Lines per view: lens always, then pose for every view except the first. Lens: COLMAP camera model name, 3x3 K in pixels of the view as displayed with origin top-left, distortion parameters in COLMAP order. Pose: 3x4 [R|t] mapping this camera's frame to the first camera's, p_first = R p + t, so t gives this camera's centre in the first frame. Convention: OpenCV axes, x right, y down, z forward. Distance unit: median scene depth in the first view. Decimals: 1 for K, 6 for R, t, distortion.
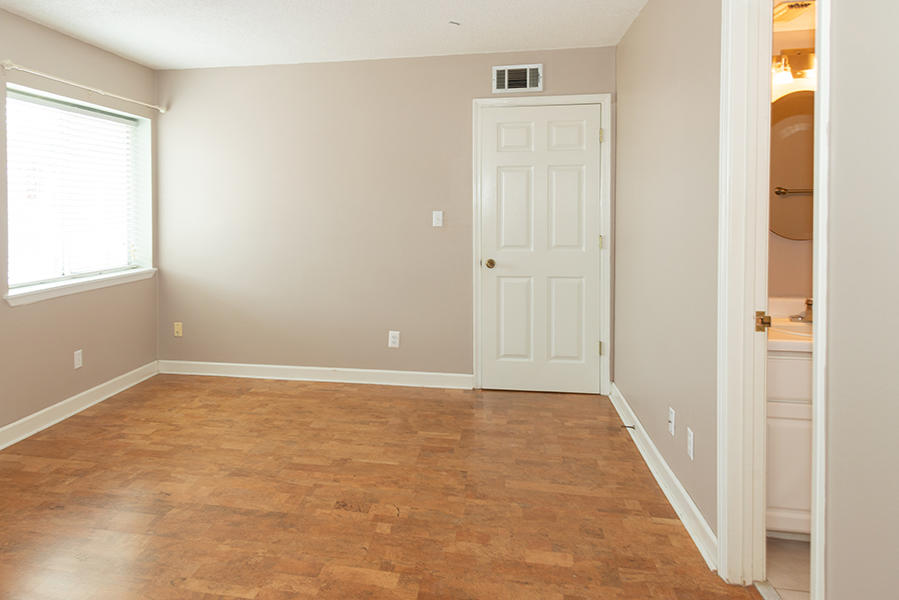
lens RADIAL K [[628.5, 0, 364.7], [0, 628.5, 234.6], [0, 0, 1]] dist [0.004710, -0.002855]
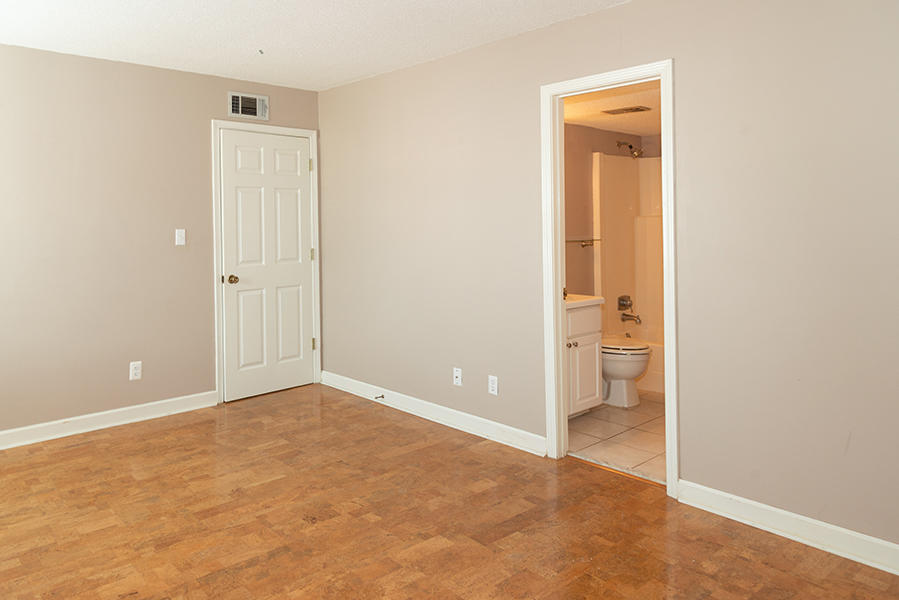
lens RADIAL K [[628.5, 0, 364.7], [0, 628.5, 234.6], [0, 0, 1]] dist [0.004710, -0.002855]
pose [[0.629064, -0.016817, 0.777171, -0.683809], [0.036073, 0.999320, -0.007574, -0.017400], [-0.776516, 0.032799, 0.629244, 0.248175]]
